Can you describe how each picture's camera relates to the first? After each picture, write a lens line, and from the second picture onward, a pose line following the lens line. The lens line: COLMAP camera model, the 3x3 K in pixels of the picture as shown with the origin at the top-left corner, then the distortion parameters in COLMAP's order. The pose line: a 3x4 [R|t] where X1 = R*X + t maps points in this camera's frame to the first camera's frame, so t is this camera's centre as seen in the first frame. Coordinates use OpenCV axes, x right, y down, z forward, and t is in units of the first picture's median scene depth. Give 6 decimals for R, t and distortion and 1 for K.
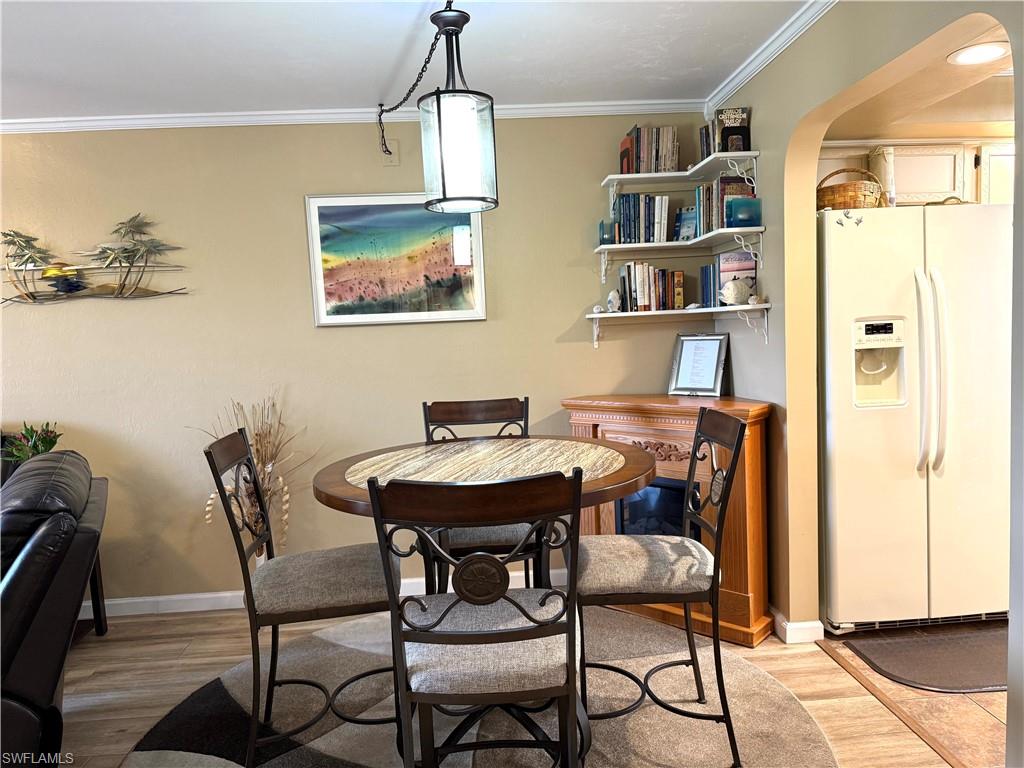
lens RADIAL K [[721.5, 0, 509.3], [0, 721.5, 388.2], [0, 0, 1]] dist [0.035108, -0.011800]
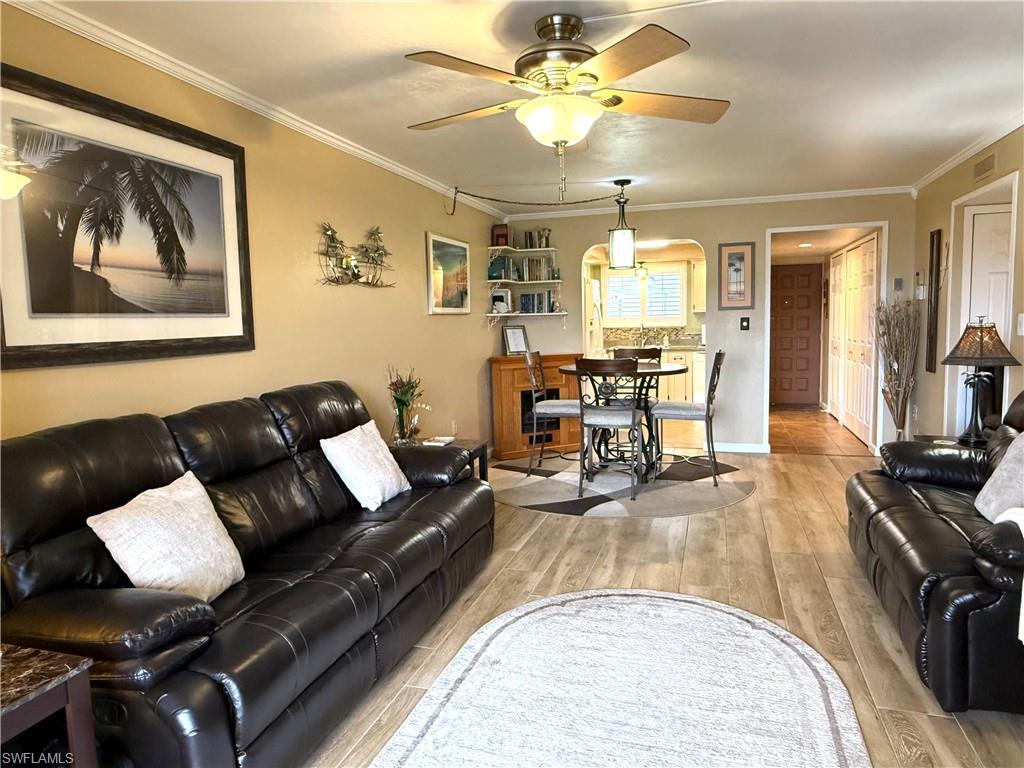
lens RADIAL K [[650.8, 0, 511.2], [0, 650.8, 376.4], [0, 0, 1]] dist [-0.005197, -0.000889]
pose [[0.346481, -0.044265, 0.937012, -1.566718], [0.089027, 0.995929, 0.014129, 0.046107], [-0.933823, 0.078524, 0.349011, 0.357094]]
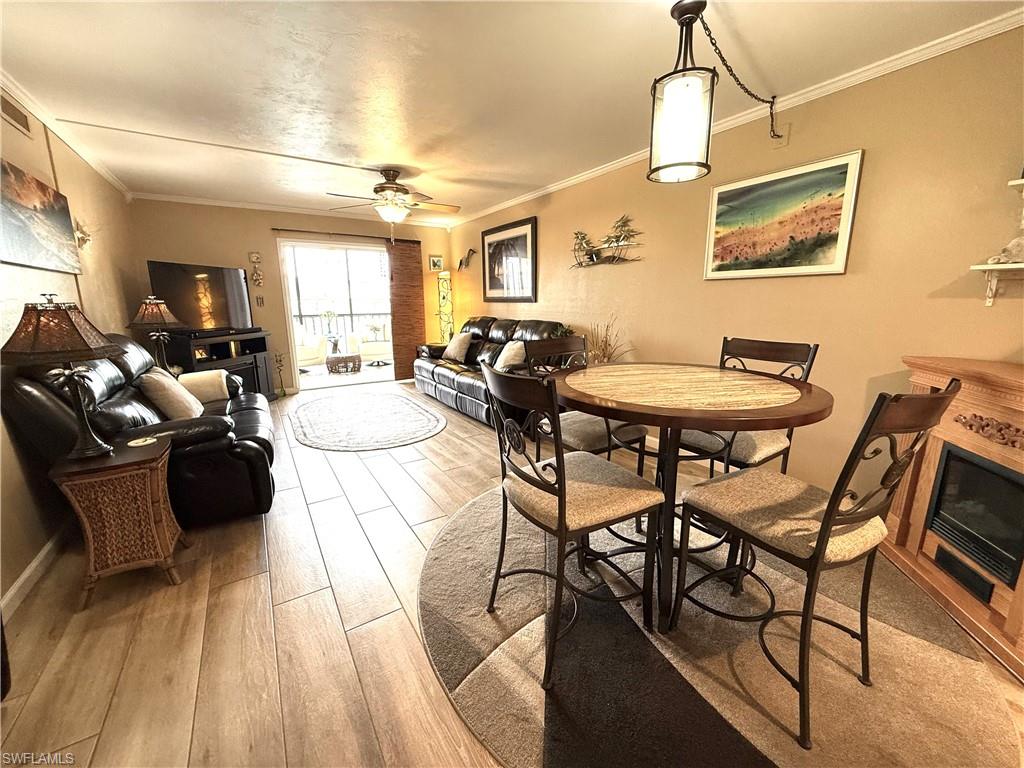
lens RADIAL K [[407.0, 0, 504.1], [0, 407.0, 382.9], [0, 0, 1]] dist [0.004769, 0.000200]
pose [[0.485368, 0.219037, -0.846428, 0.284131], [-0.093269, 0.975557, 0.198969, -0.007822], [0.869321, -0.017628, 0.493934, 0.237462]]
